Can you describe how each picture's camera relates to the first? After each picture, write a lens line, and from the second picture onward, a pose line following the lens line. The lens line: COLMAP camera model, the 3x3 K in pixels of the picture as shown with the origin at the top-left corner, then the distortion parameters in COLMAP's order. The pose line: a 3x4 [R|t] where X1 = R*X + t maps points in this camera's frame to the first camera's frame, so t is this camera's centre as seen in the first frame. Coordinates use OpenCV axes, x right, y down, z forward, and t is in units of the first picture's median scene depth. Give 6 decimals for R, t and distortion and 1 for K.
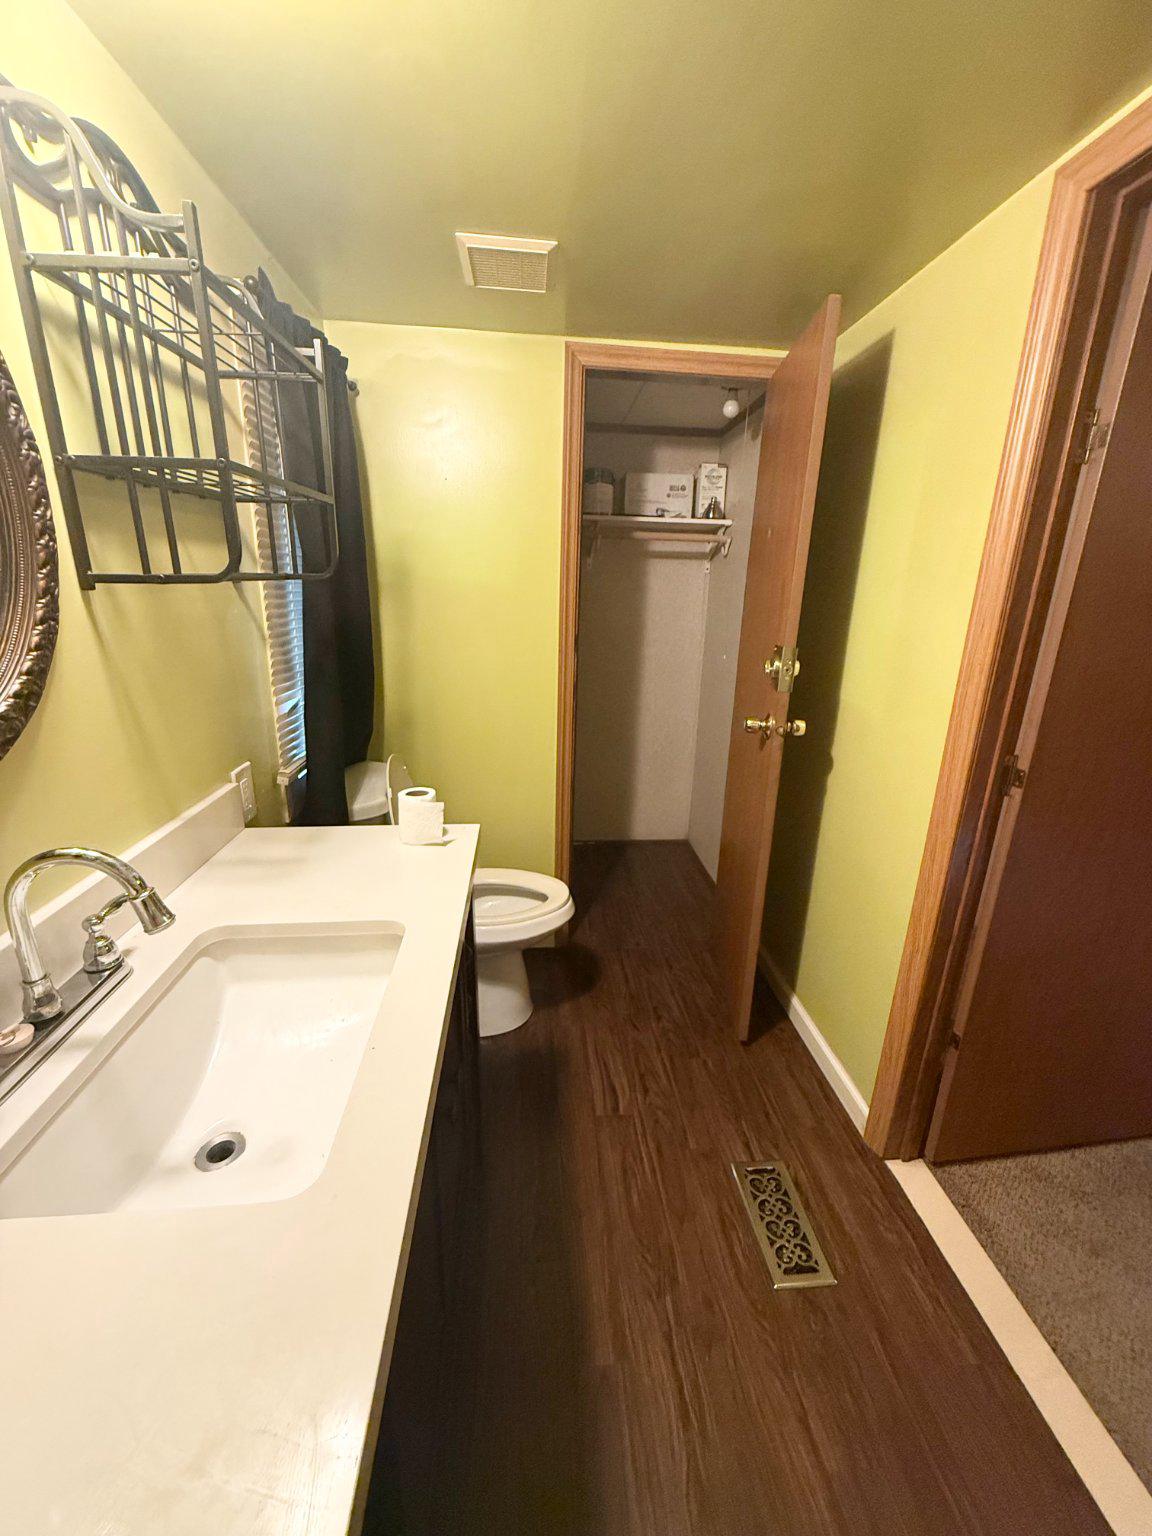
lens RADIAL K [[610.3, 0, 579.8], [0, 610.3, 770.6], [0, 0, 1]] dist [-0.001146, -0.000005]
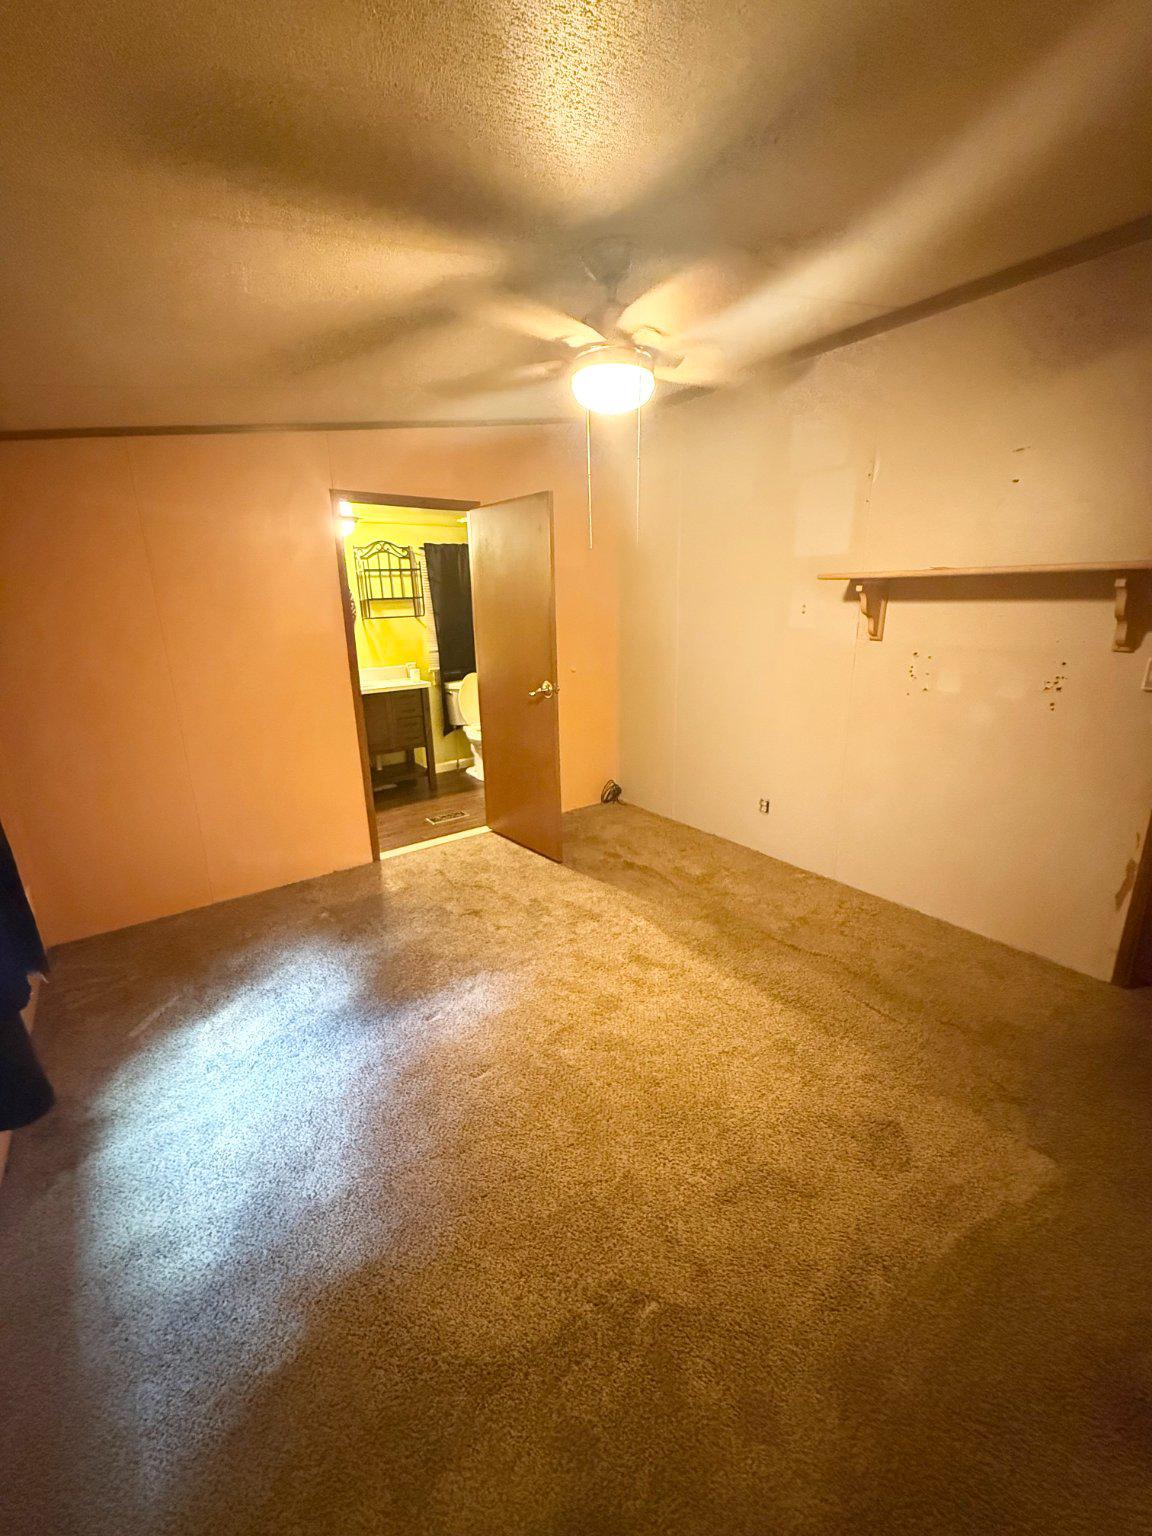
lens RADIAL K [[610.3, 0, 577.4], [0, 610.3, 767.4], [0, 0, 1]] dist [-0.001146, -0.000005]
pose [[0.535741, 0.193522, -0.821907, 3.855979], [-0.208868, 0.973505, 0.093070, 0.063808], [0.818141, 0.121809, 0.561967, -0.301005]]
